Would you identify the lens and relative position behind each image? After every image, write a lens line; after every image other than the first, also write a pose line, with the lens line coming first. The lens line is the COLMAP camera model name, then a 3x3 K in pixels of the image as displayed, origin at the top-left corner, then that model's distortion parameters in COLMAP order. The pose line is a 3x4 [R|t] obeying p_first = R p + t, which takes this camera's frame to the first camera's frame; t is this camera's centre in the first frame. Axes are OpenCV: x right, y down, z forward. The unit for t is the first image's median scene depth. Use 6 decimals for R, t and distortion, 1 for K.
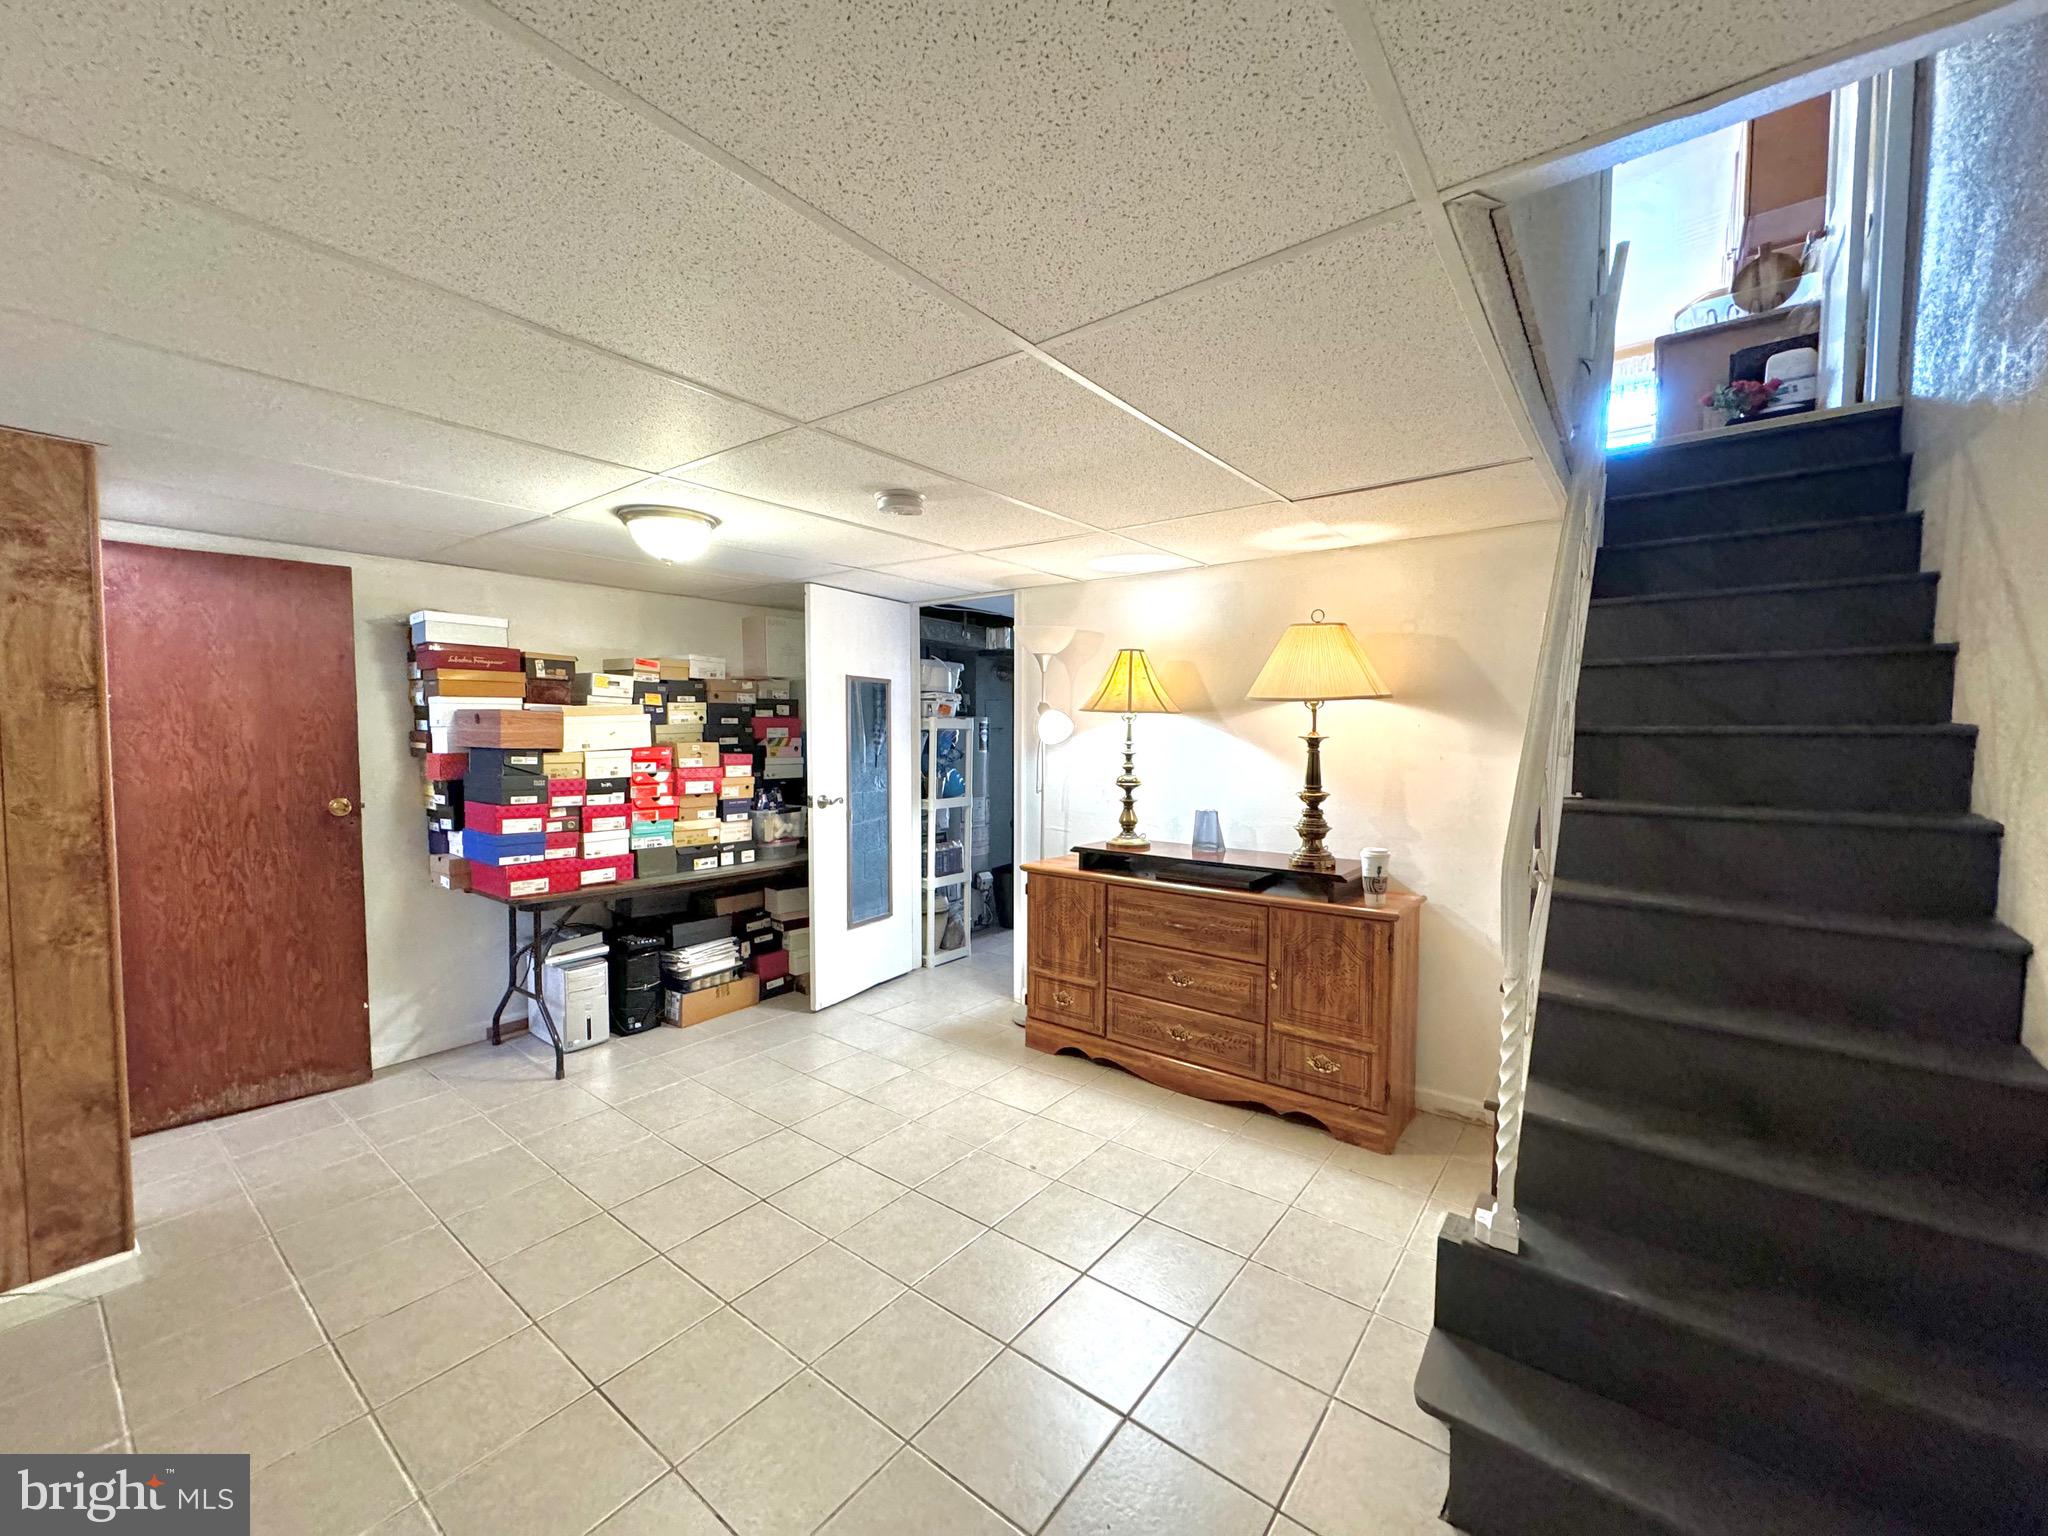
lens RADIAL K [[814.7, 0, 1025.0], [0, 814.7, 768.3], [0, 0, 1]] dist [-0.003425, 0.001038]
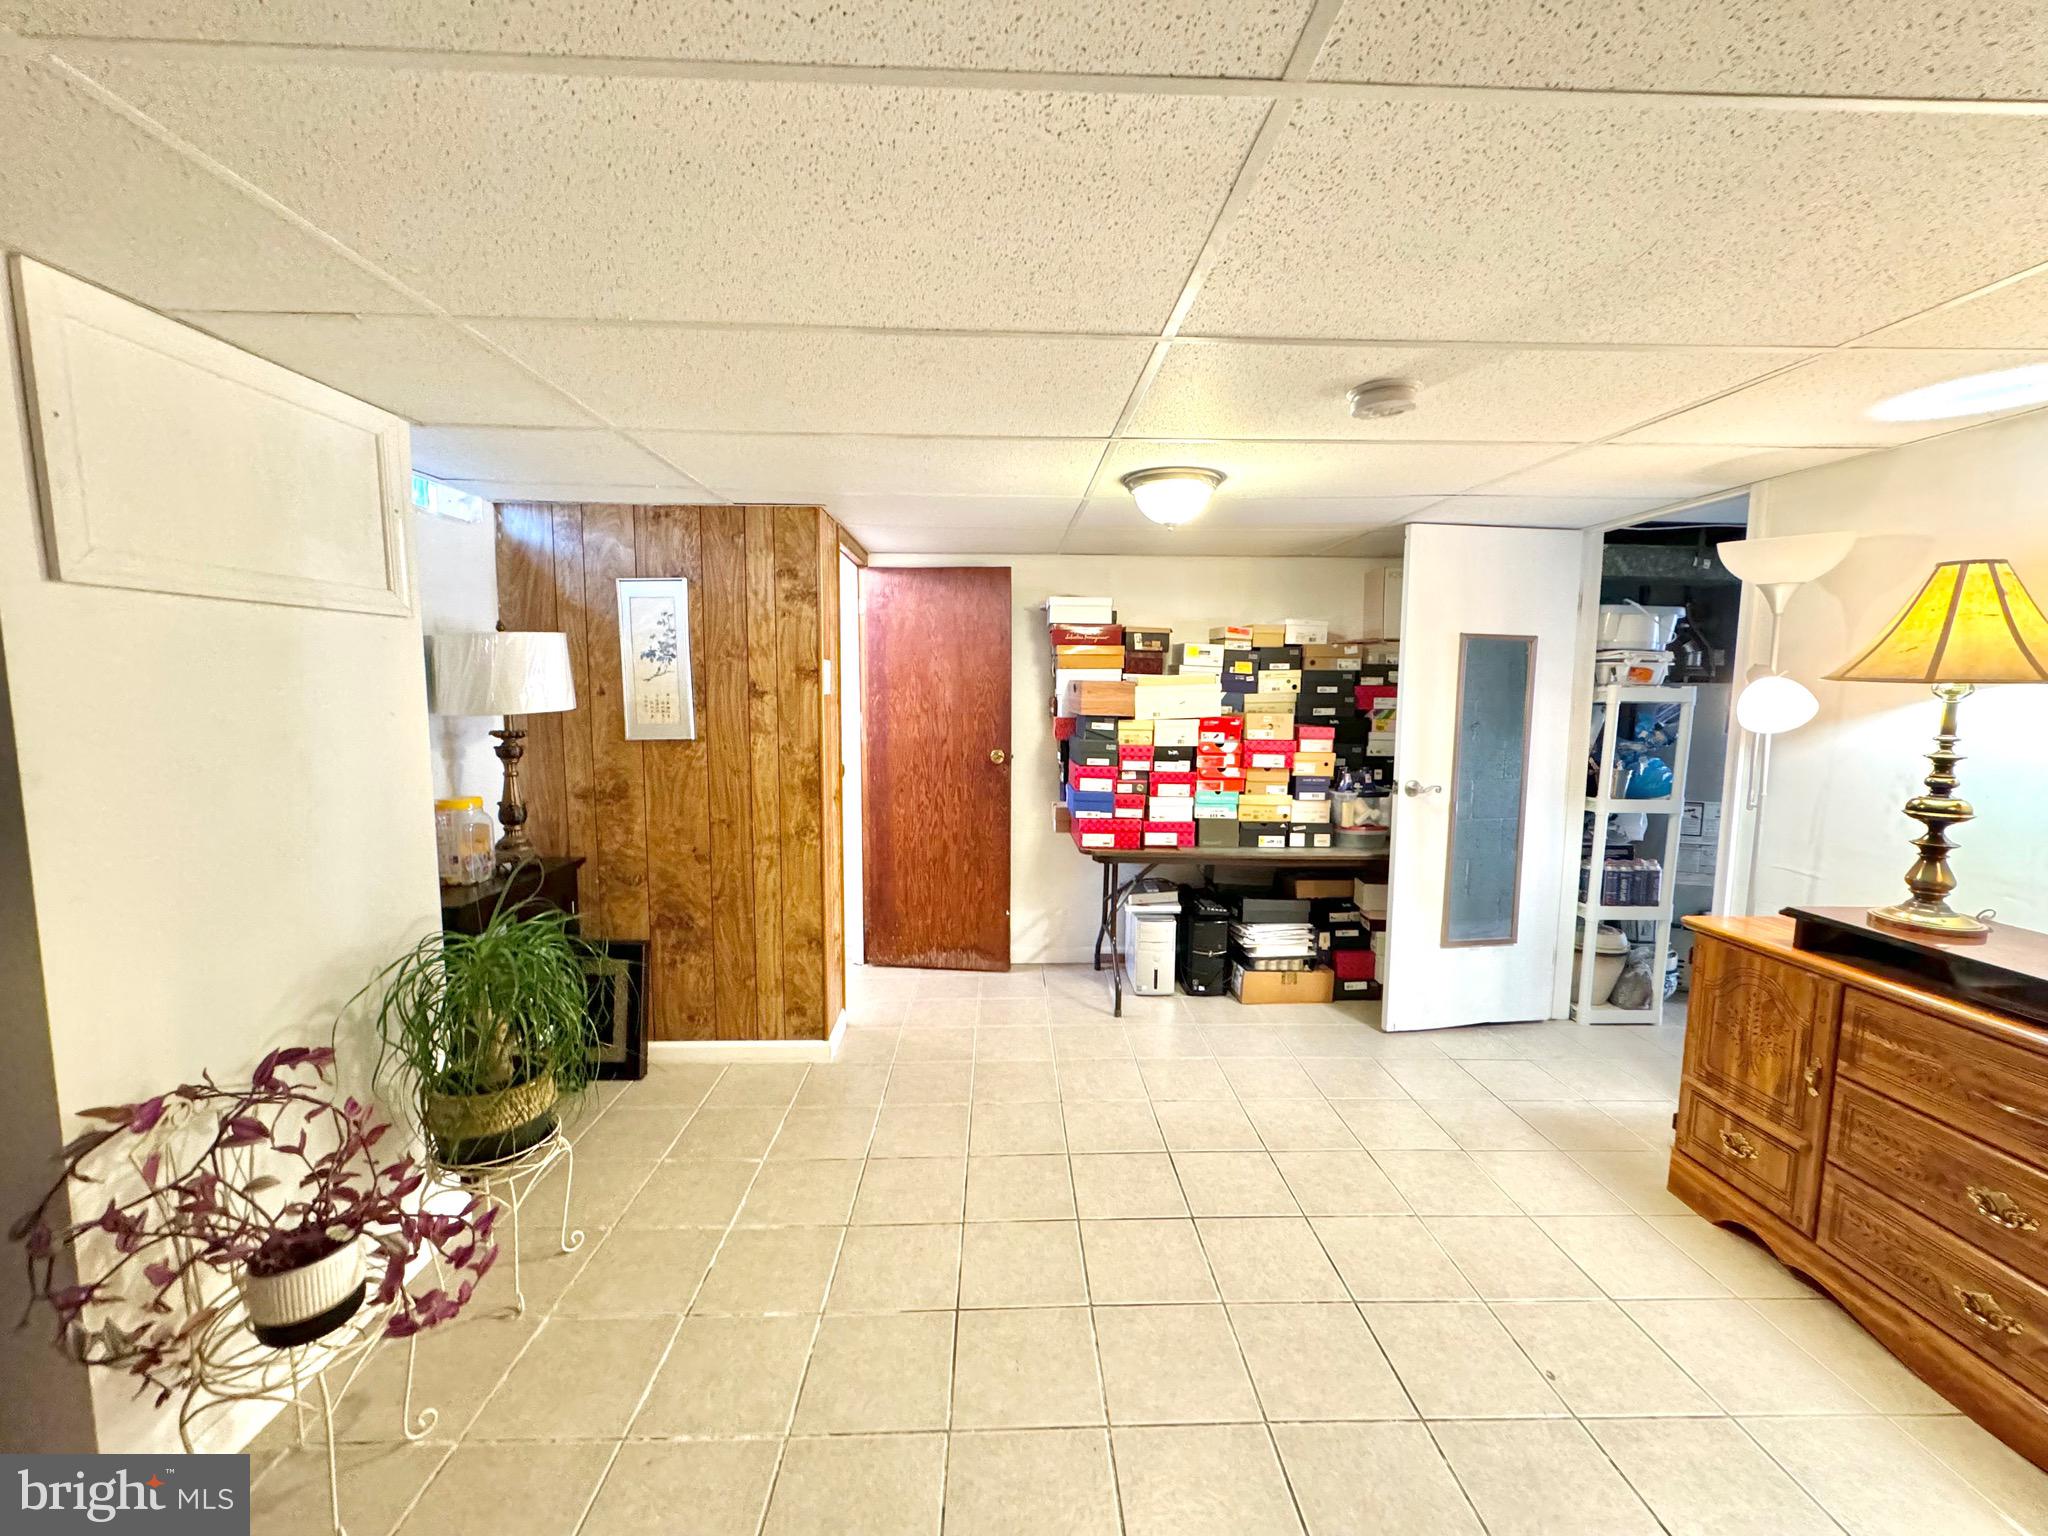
lens RADIAL K [[814.7, 0, 1023.7], [0, 814.7, 769.0], [0, 0, 1]] dist [-0.003425, 0.001038]
pose [[0.632891, 0.081630, -0.769926, 0.157102], [-0.044121, 0.996613, 0.069396, -0.021324], [0.772983, -0.009950, 0.634349, 0.191652]]
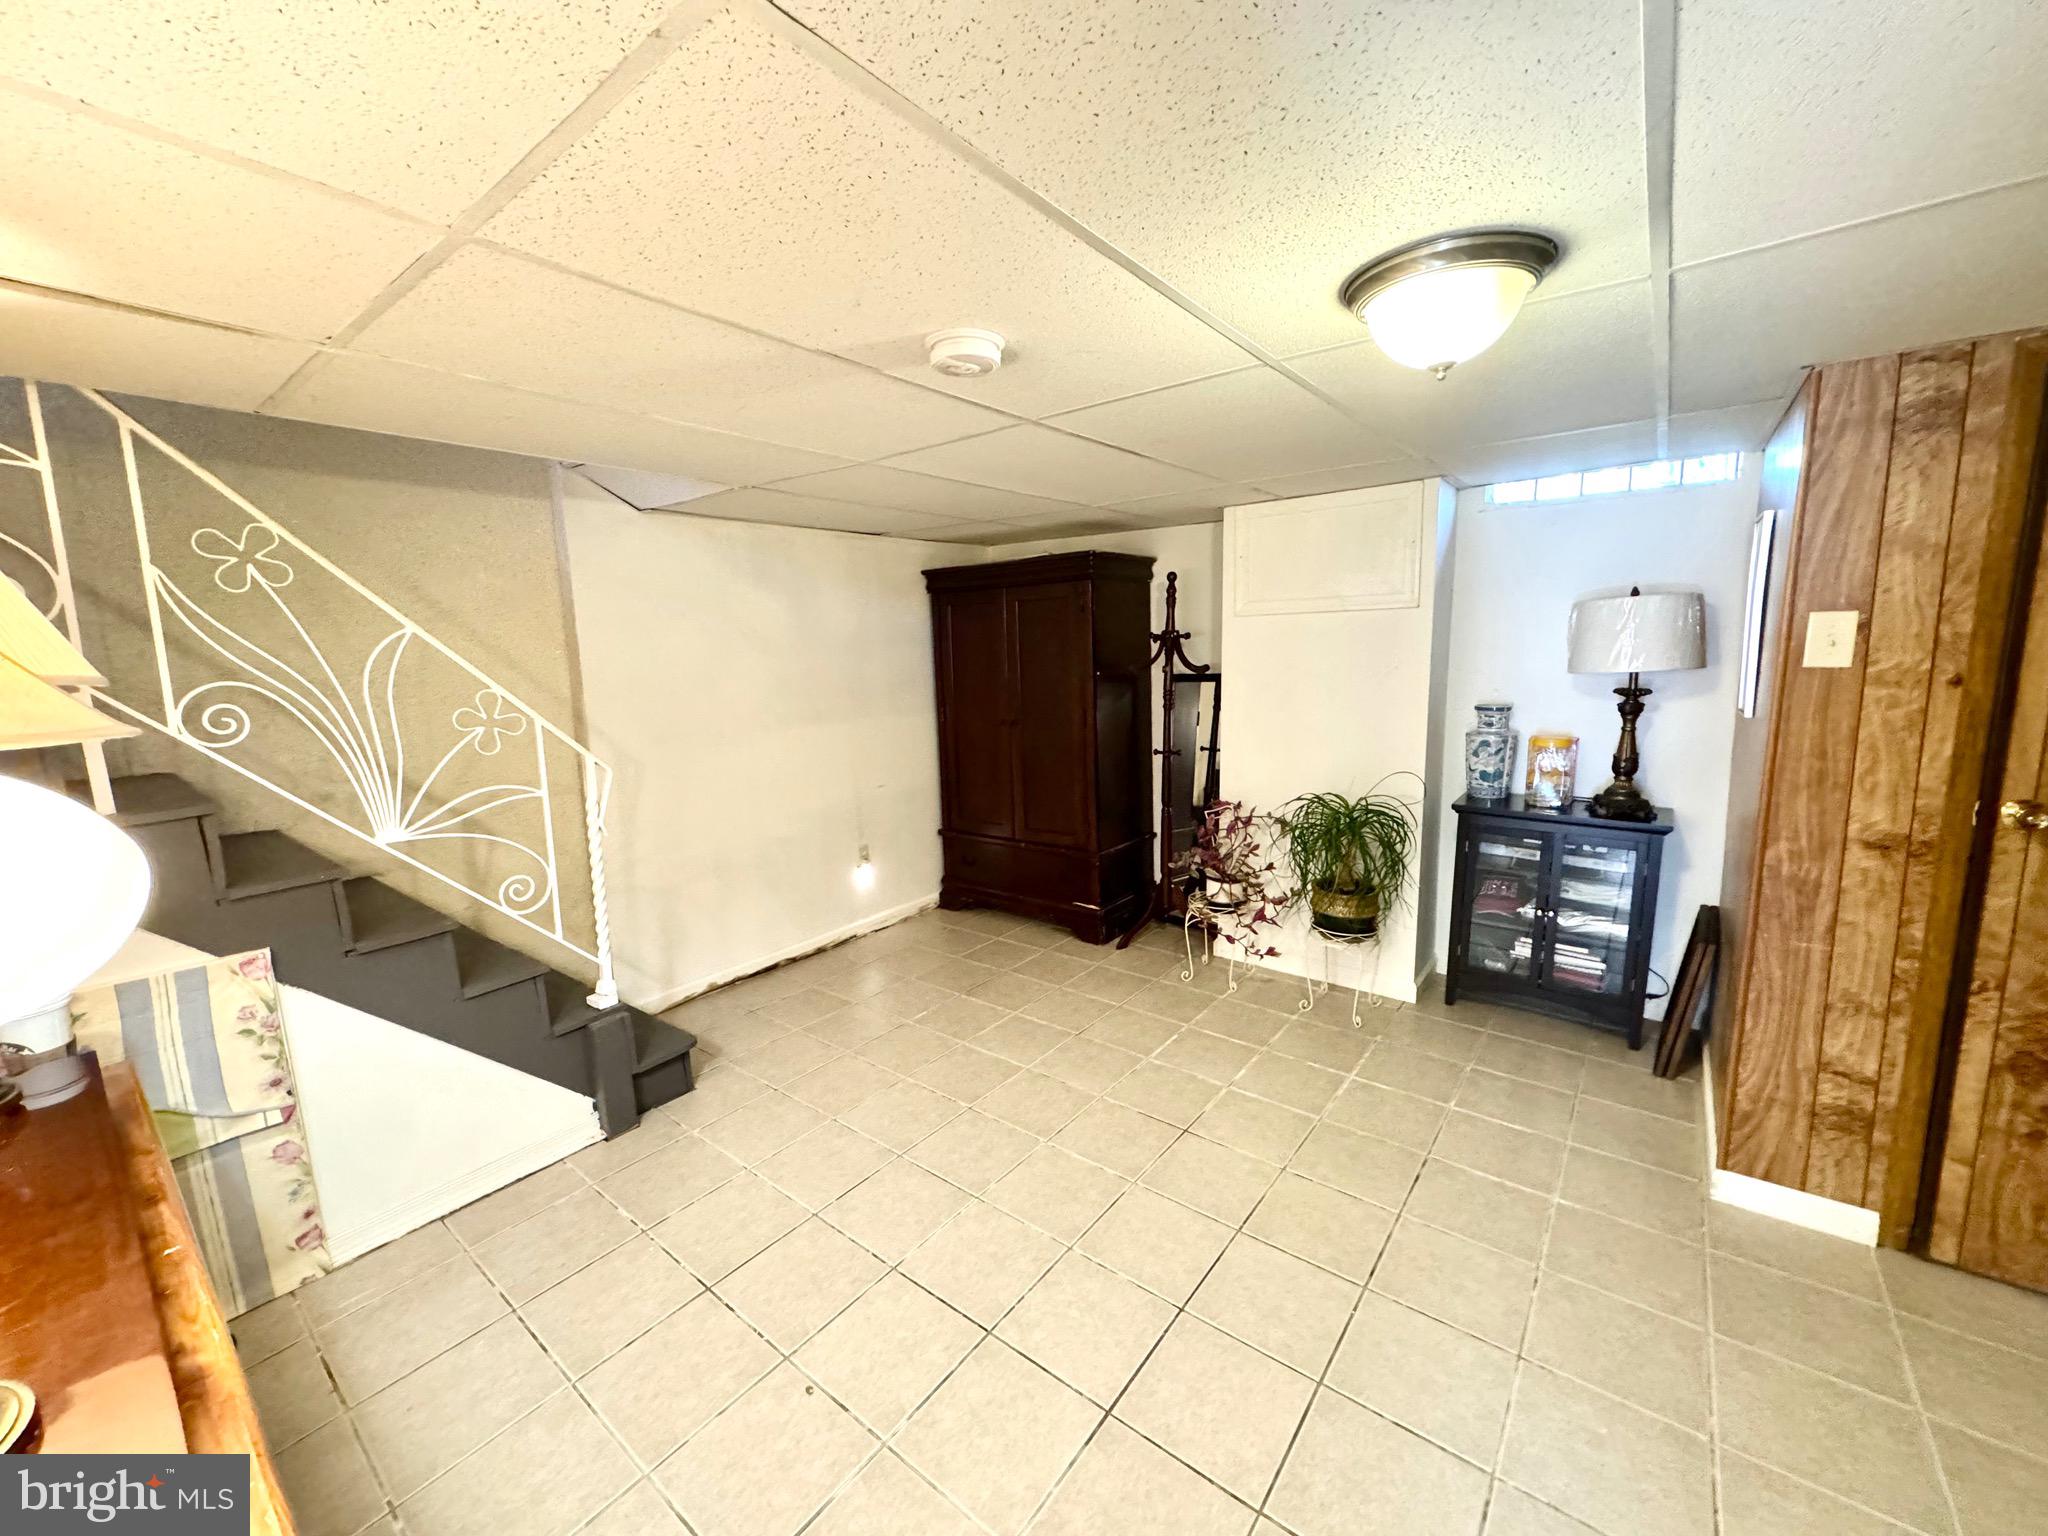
lens RADIAL K [[814.7, 0, 1022.8], [0, 814.7, 759.9], [0, 0, 1]] dist [-0.003425, 0.001038]
pose [[-0.999623, 0.022608, 0.015602, -0.135435], [0.025264, 0.979656, 0.199085, -0.093146], [-0.010783, 0.199404, -0.979858, 1.141465]]
